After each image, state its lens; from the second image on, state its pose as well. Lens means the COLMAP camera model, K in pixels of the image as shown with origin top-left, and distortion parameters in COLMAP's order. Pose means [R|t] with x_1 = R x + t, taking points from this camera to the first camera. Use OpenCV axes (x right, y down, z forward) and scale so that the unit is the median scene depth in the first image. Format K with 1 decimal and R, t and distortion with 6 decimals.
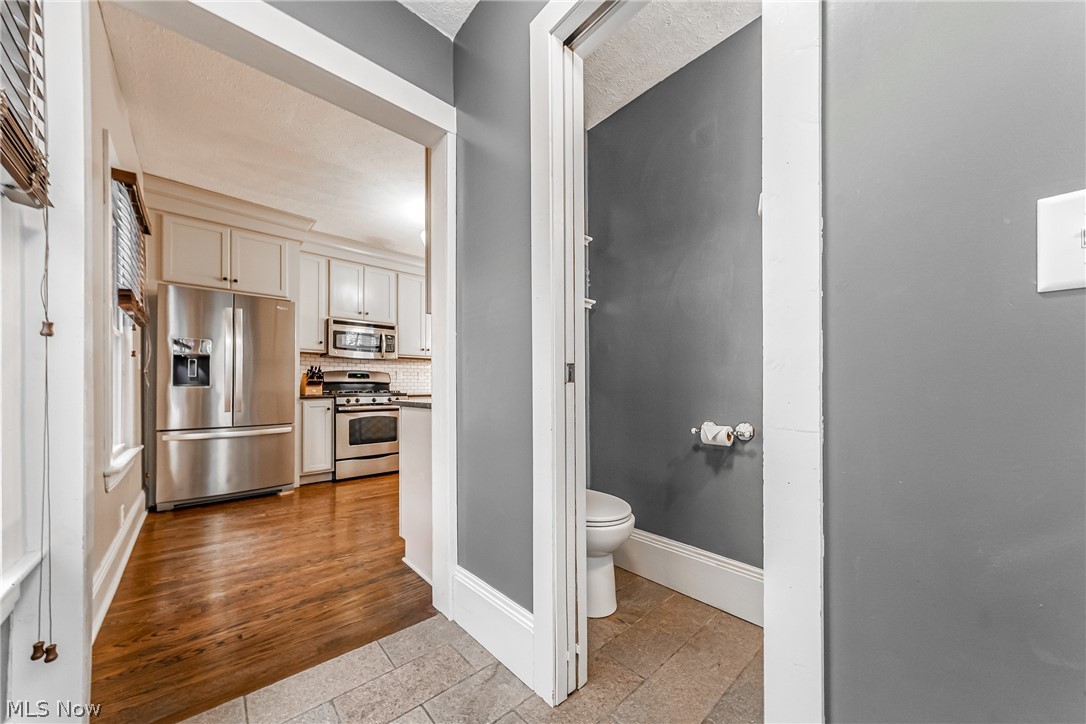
lens RADIAL K [[372.7, 0, 545.3], [0, 372.7, 384.6], [0, 0, 1]] dist [0.000058, 0.000107]
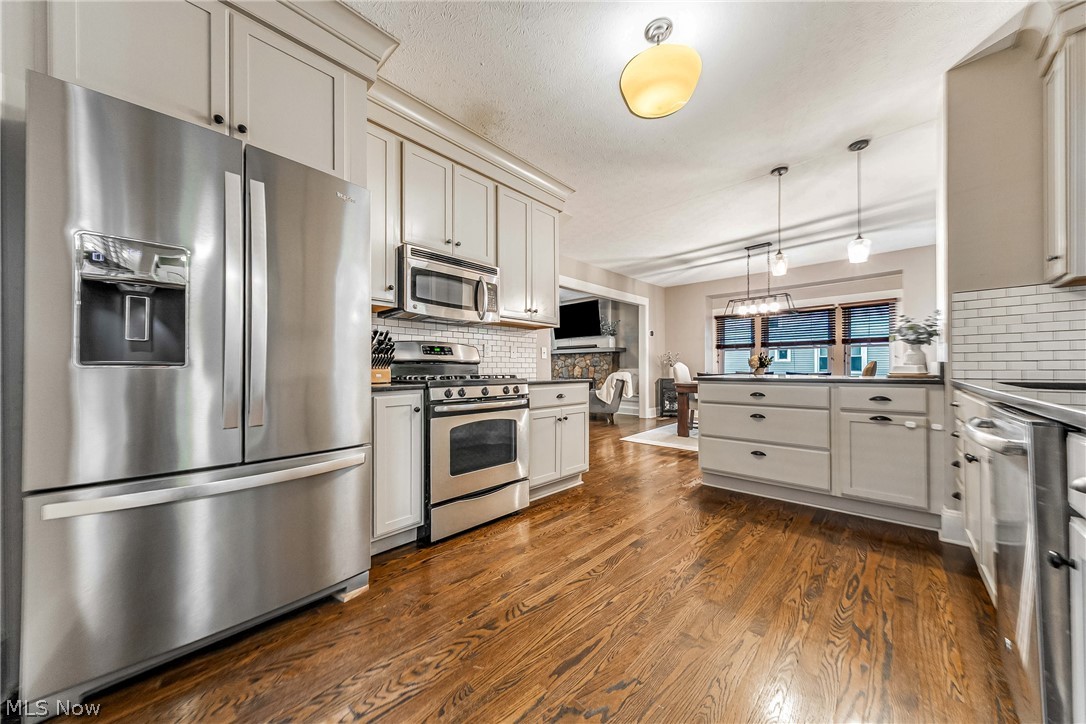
lens RADIAL K [[372.7, 0, 552.2], [0, 372.7, 368.4], [0, 0, 1]] dist [0.000058, 0.000107]
pose [[0.996025, -0.000256, 0.089073, -0.432617], [0.000153, 0.999999, 0.001164, 0.005432], [-0.089073, -0.001146, 0.996024, 0.451223]]
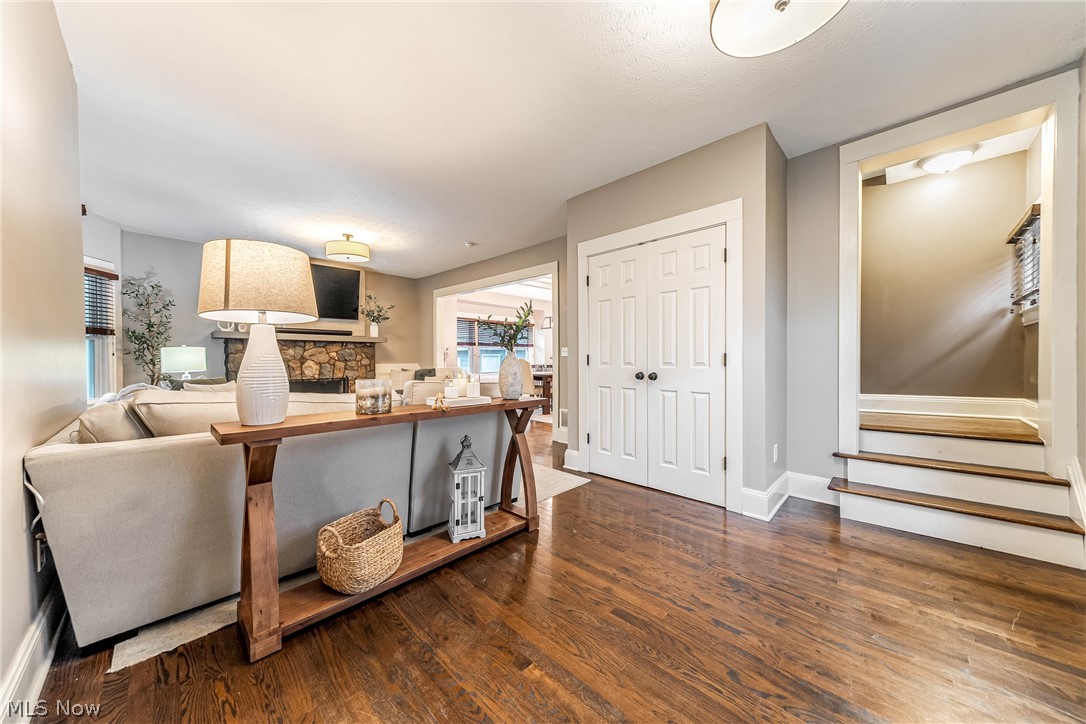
lens RADIAL K [[372.7, 0, 542.0], [0, 372.7, 359.1], [0, 0, 1]] dist [0.000058, 0.000107]
pose [[-0.091642, -0.003770, 0.995785, -1.661896], [-0.003197, 0.999989, 0.003491, -0.020517], [-0.995787, -0.002863, -0.091653, 1.942659]]
